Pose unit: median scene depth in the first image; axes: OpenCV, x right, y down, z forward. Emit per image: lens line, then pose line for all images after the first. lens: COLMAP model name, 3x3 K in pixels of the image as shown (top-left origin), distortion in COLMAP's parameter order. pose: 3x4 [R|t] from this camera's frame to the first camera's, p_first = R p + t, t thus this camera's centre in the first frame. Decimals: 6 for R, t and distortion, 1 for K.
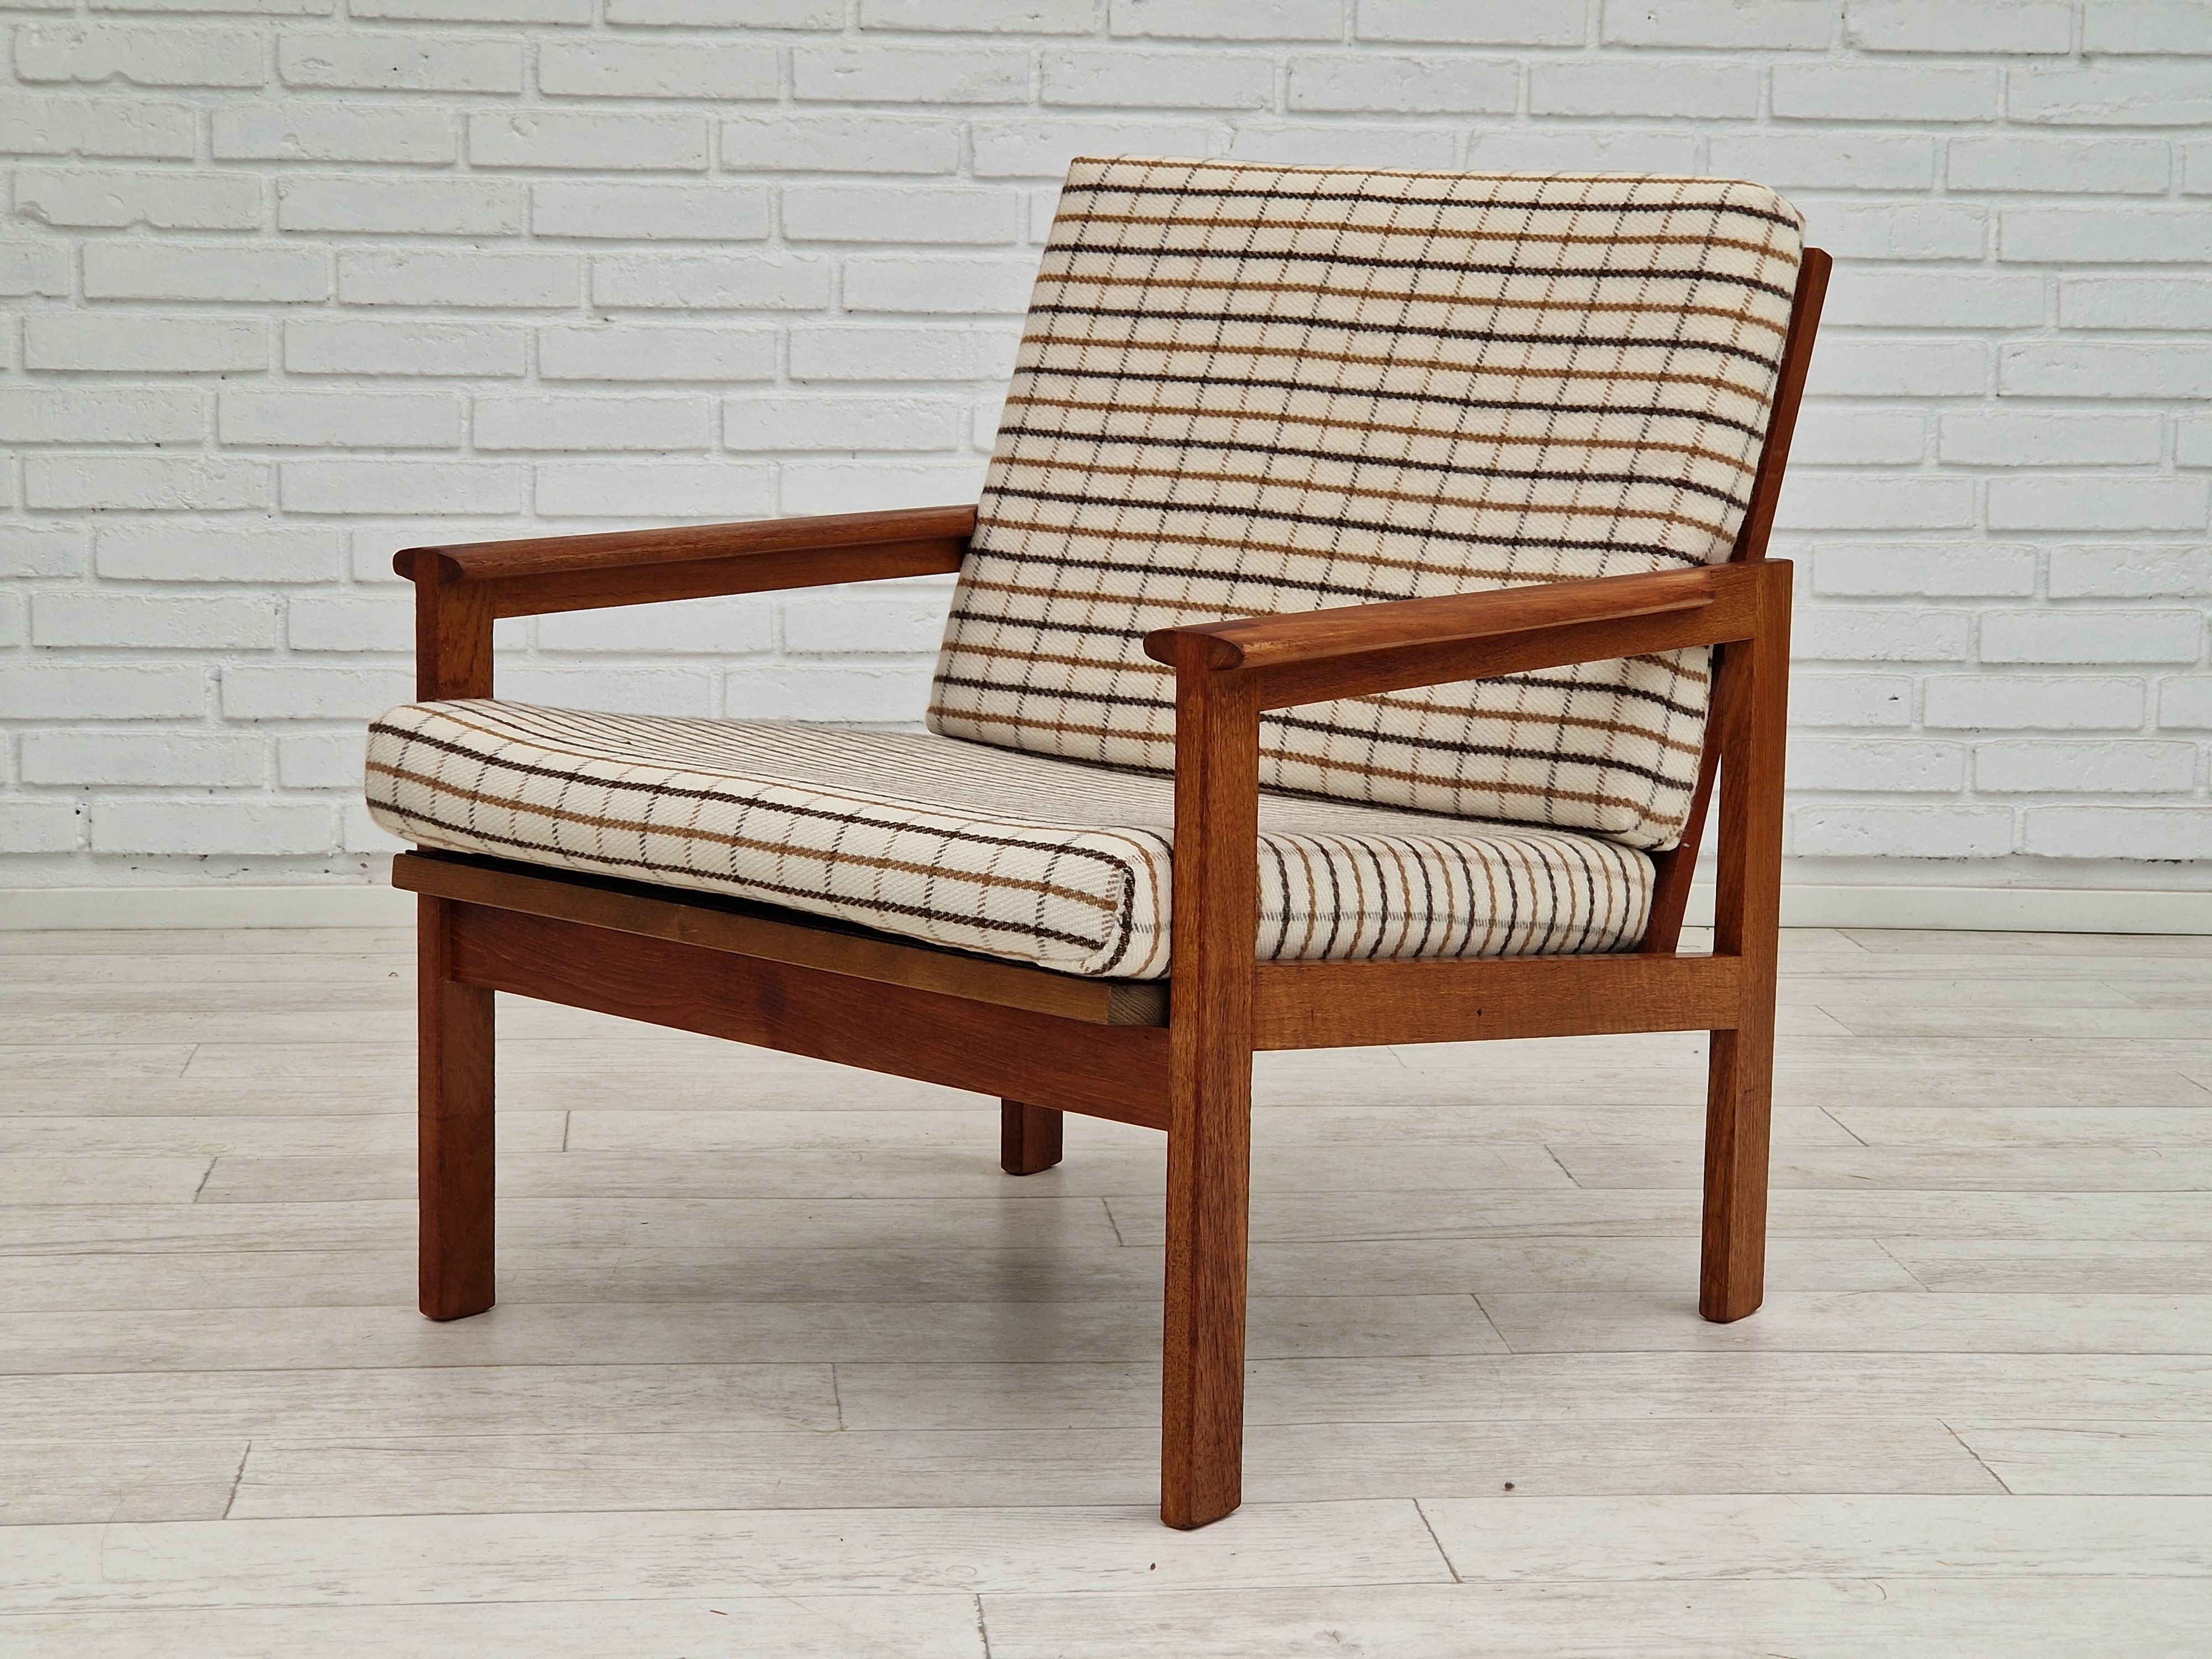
lens RADIAL K [[4274.1, 0, 1125.7], [0, 4274.1, 871.9], [0, 0, 1]] dist [0.076004, 0.031339]
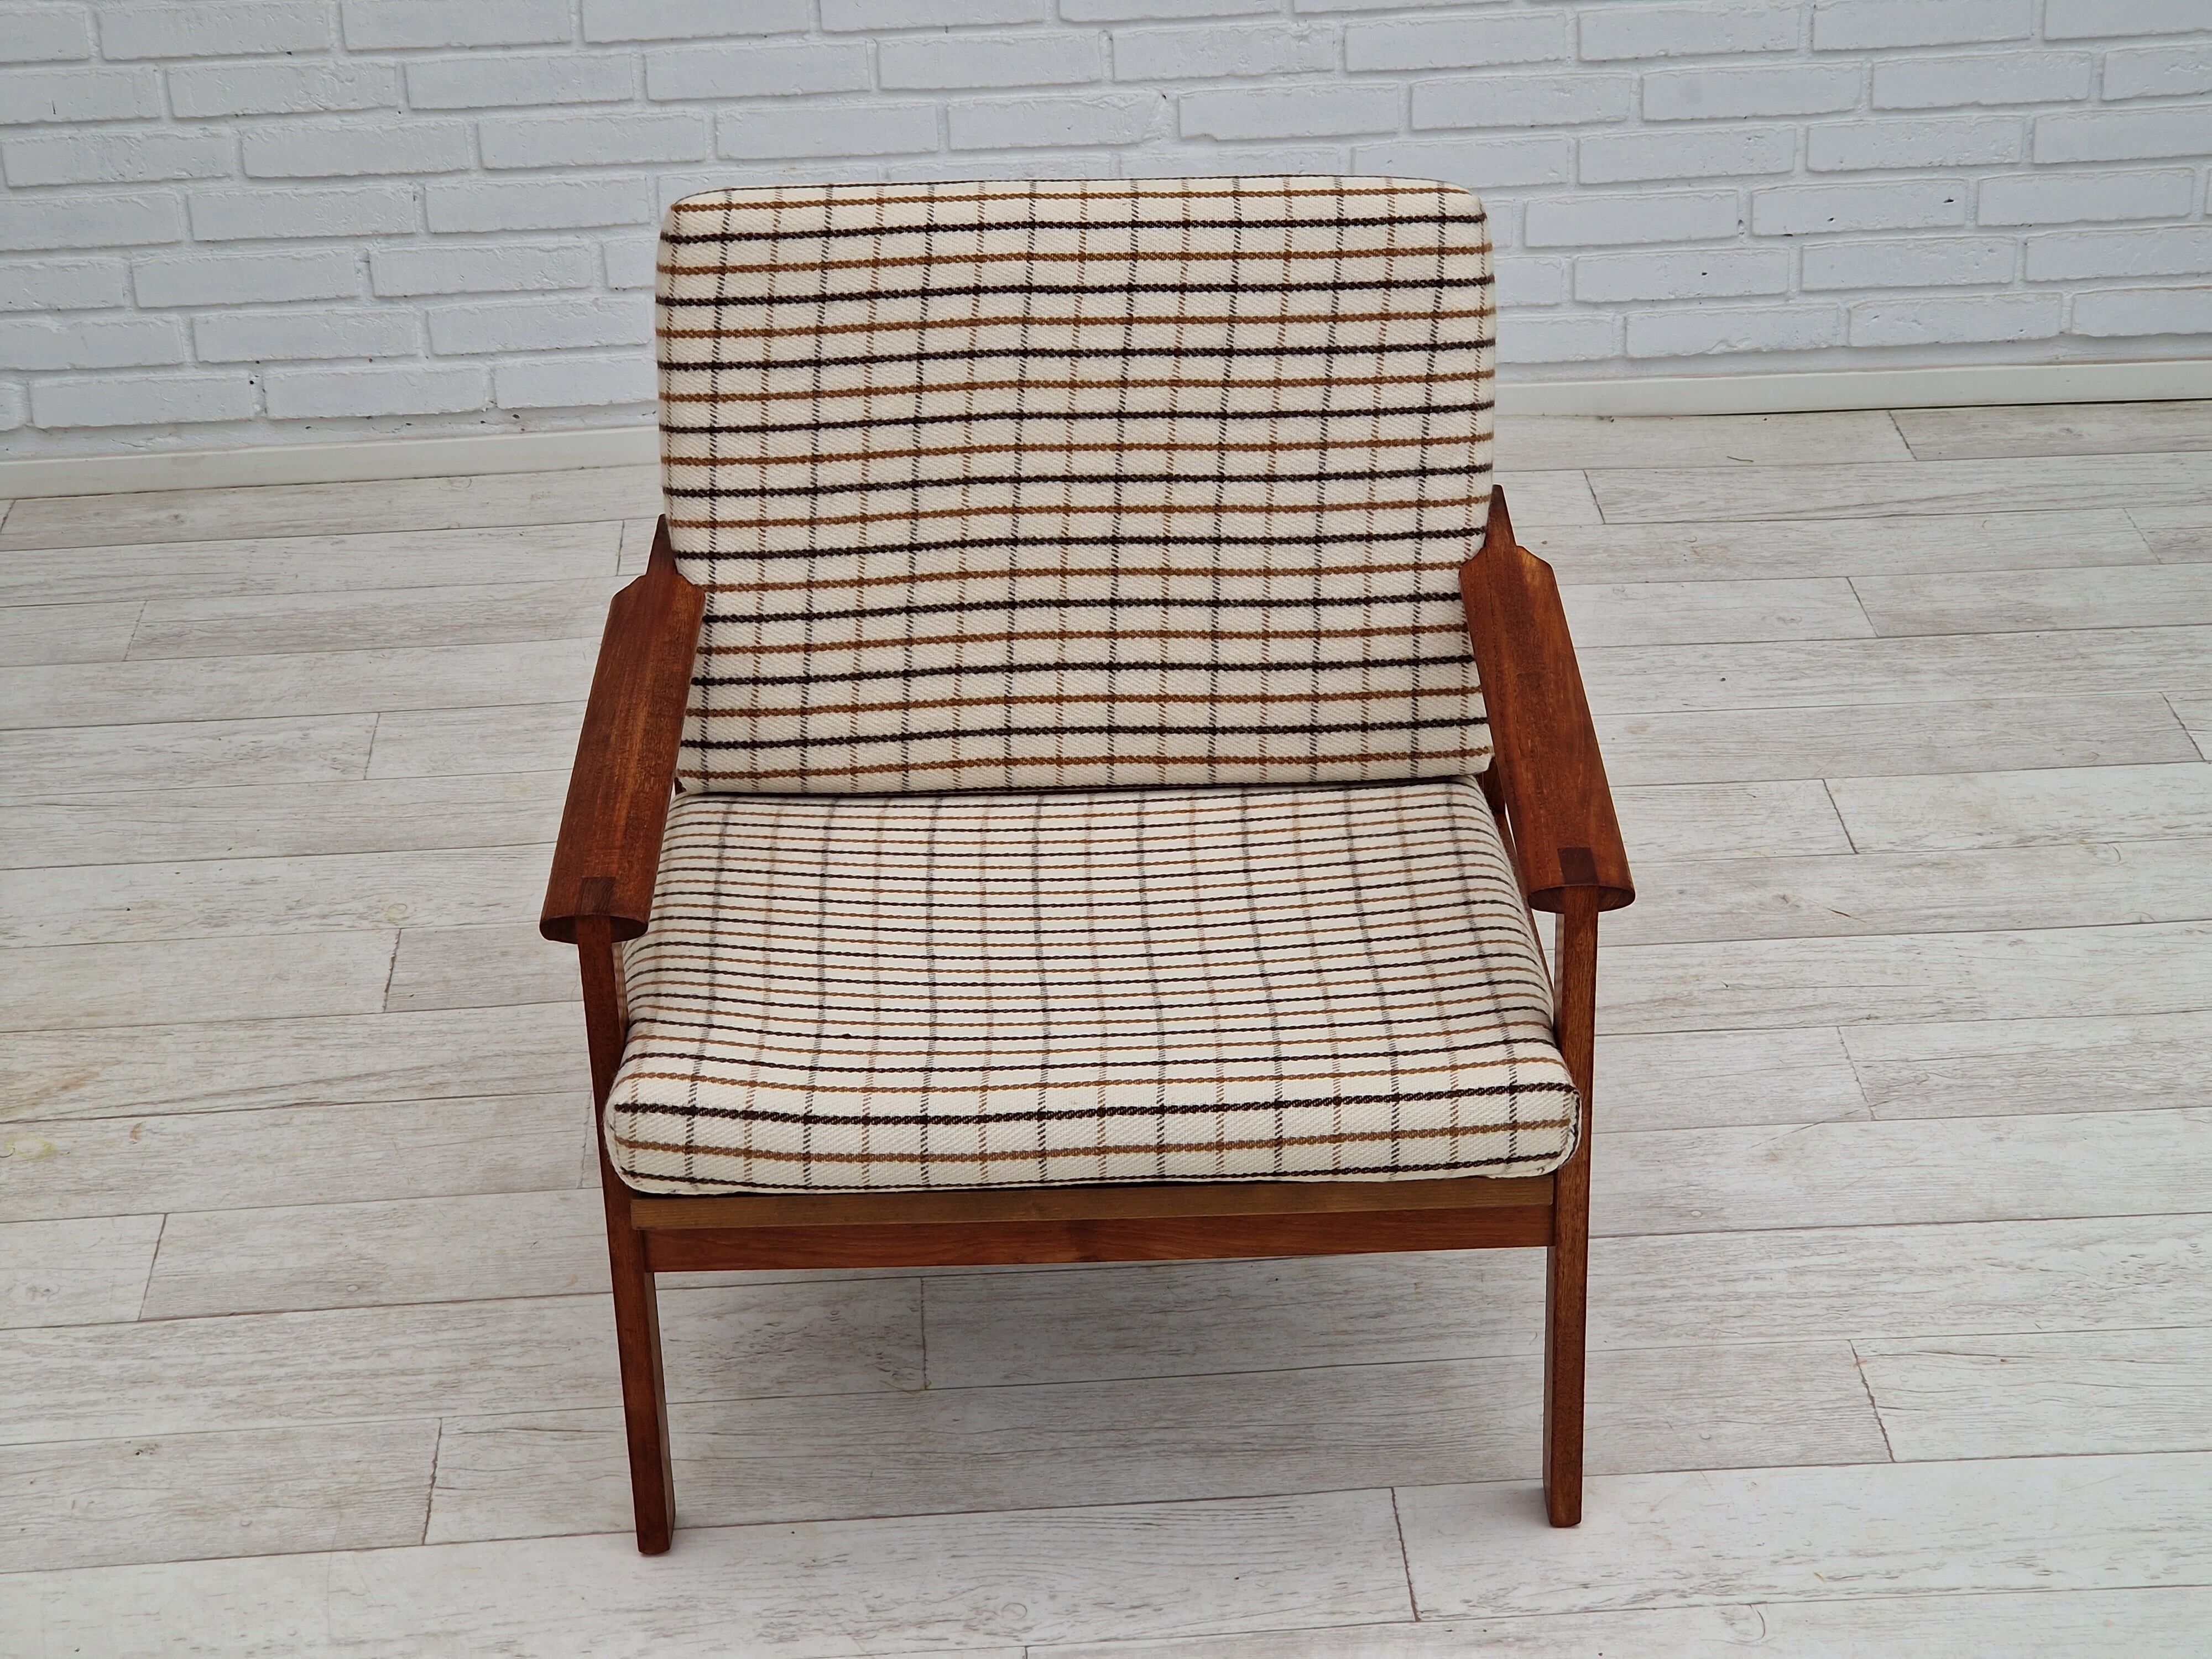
lens RADIAL K [[4245.2, 0, 1136.0], [0, 4245.2, 872.0], [0, 0, 1]] dist [0.011955, 0.494362]
pose [[0.998211, -0.017778, -0.057085, 0.039930], [0.035534, 0.944255, 0.327293, -0.248336], [0.048084, -0.328736, 0.943197, -0.047784]]
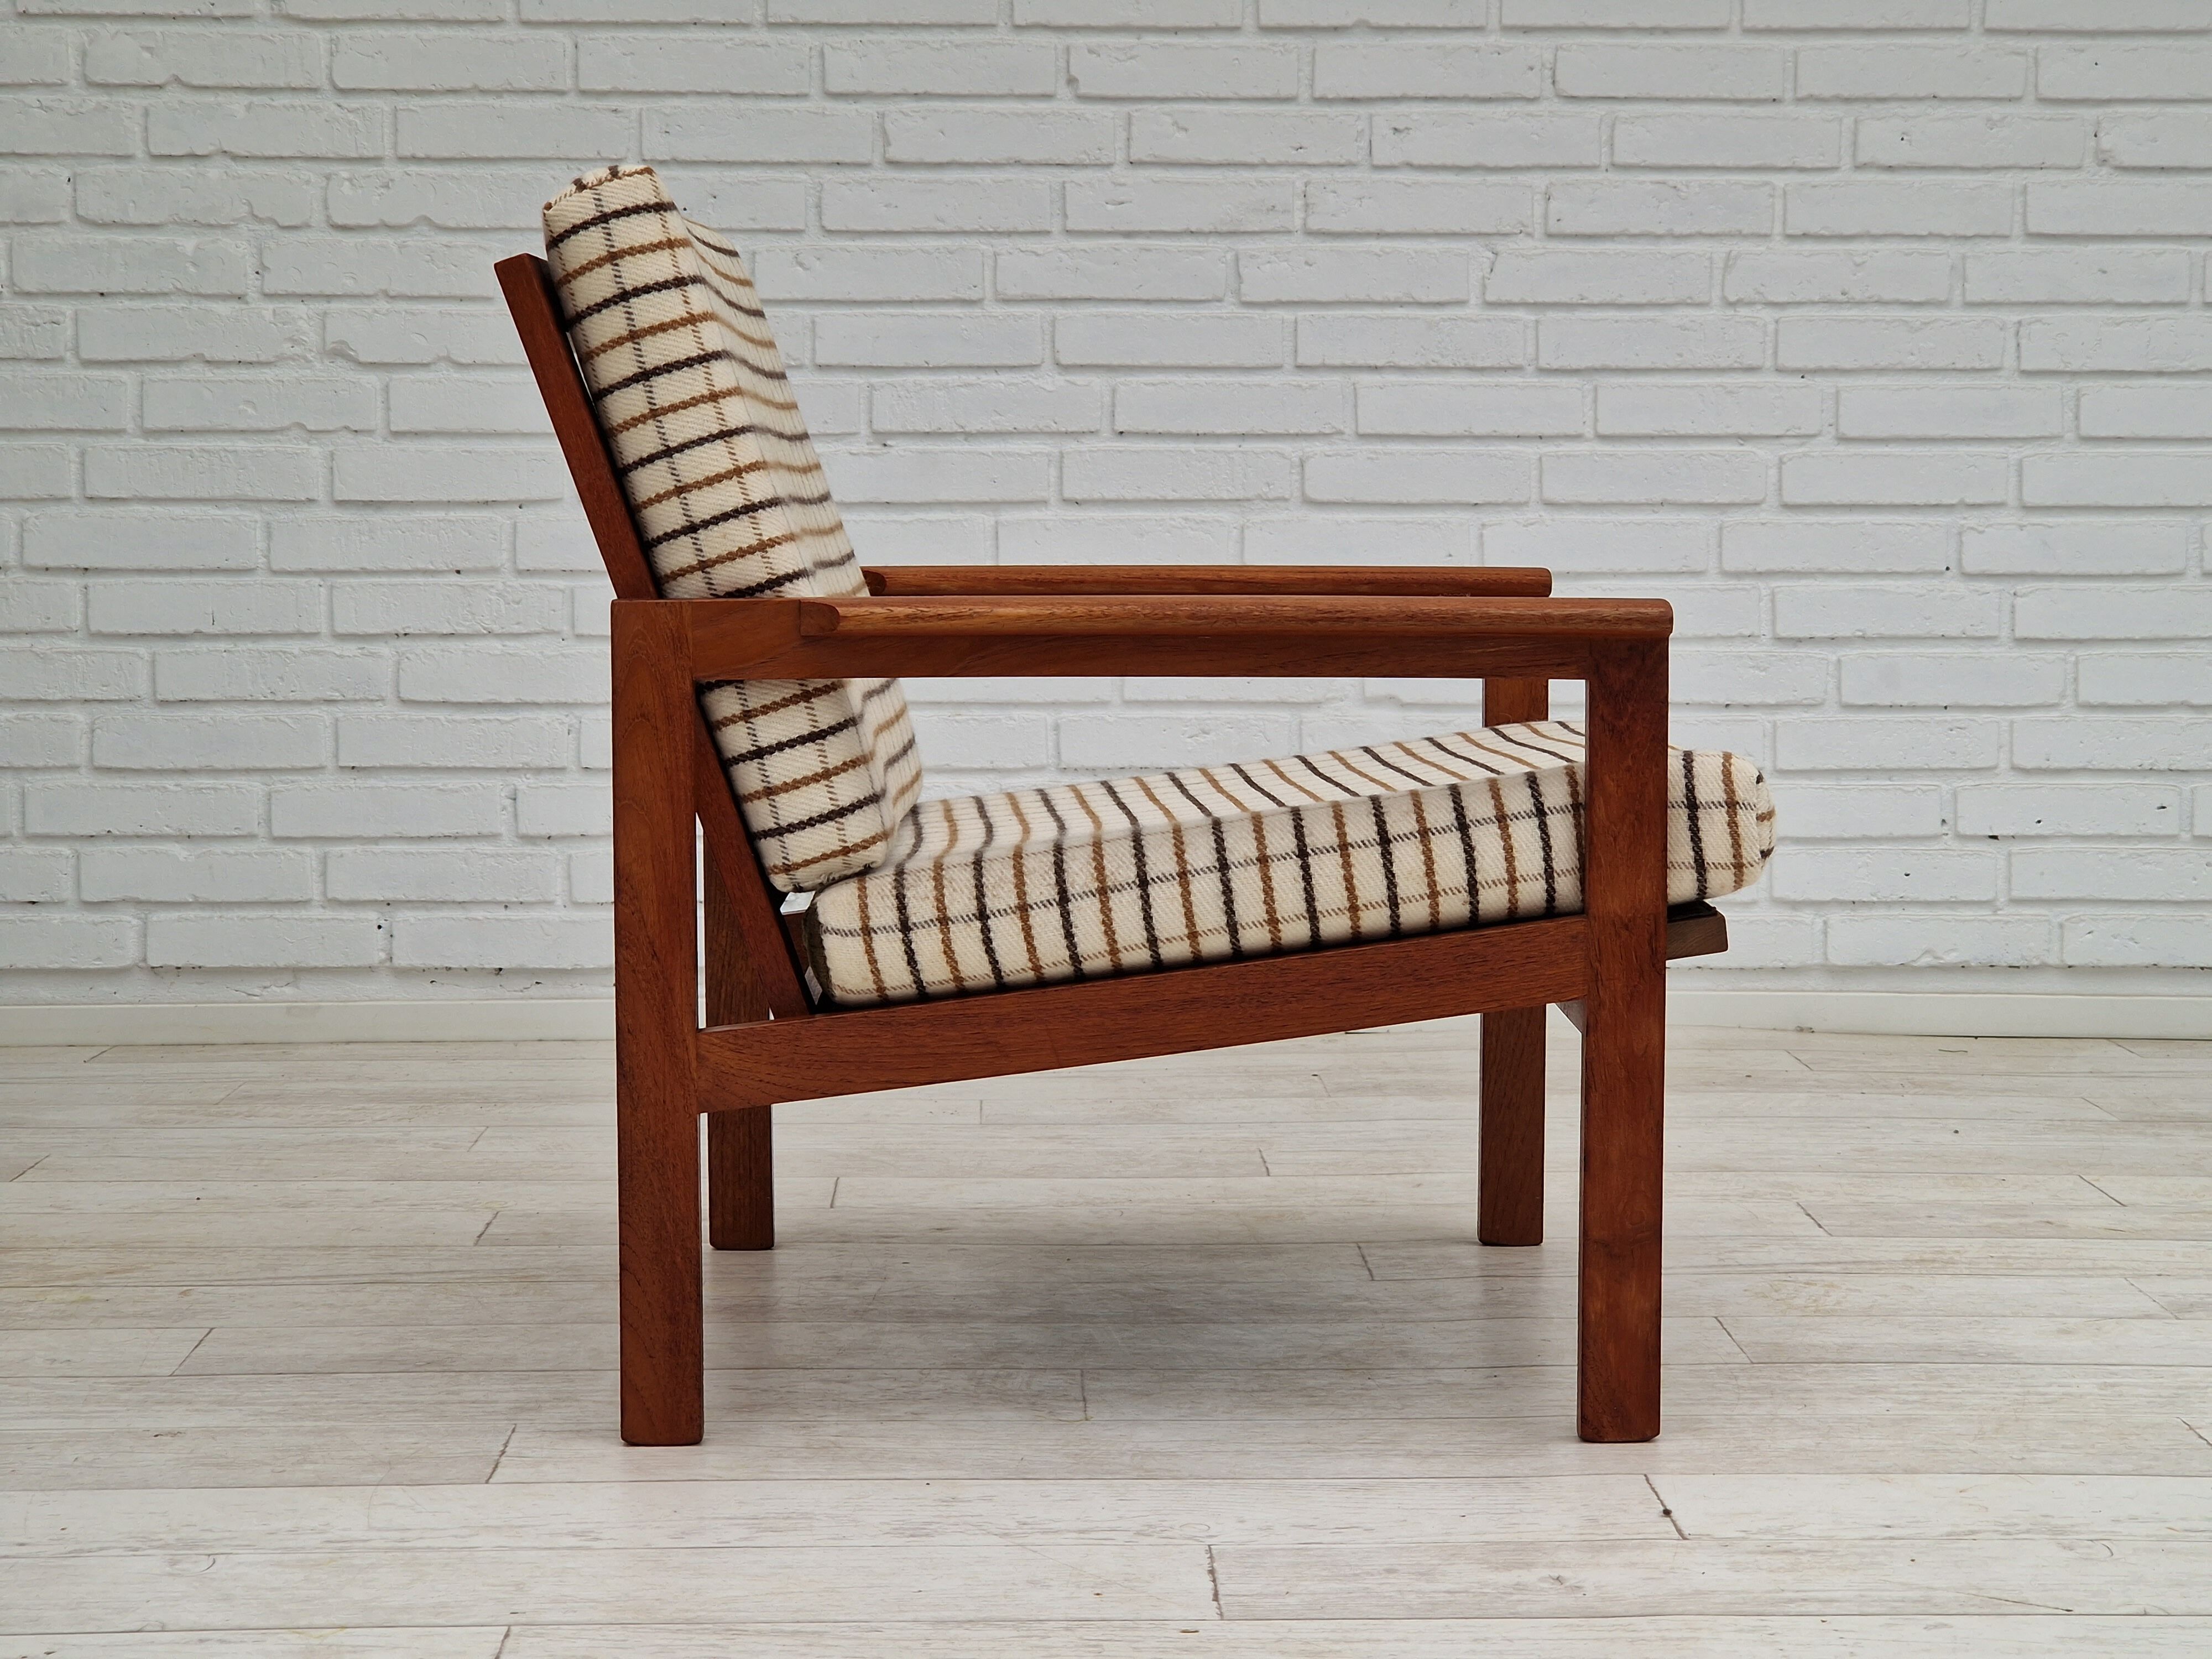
lens RADIAL K [[4273.5, 0, 1153.3], [0, 4273.5, 870.6], [0, 0, 1]] dist [0.026190, 0.495893]
pose [[0.997644, -0.007905, -0.068140, 0.012731], [0.003428, 0.997842, -0.065569, 0.041746], [0.068511, 0.065181, 0.995519, -0.015303]]
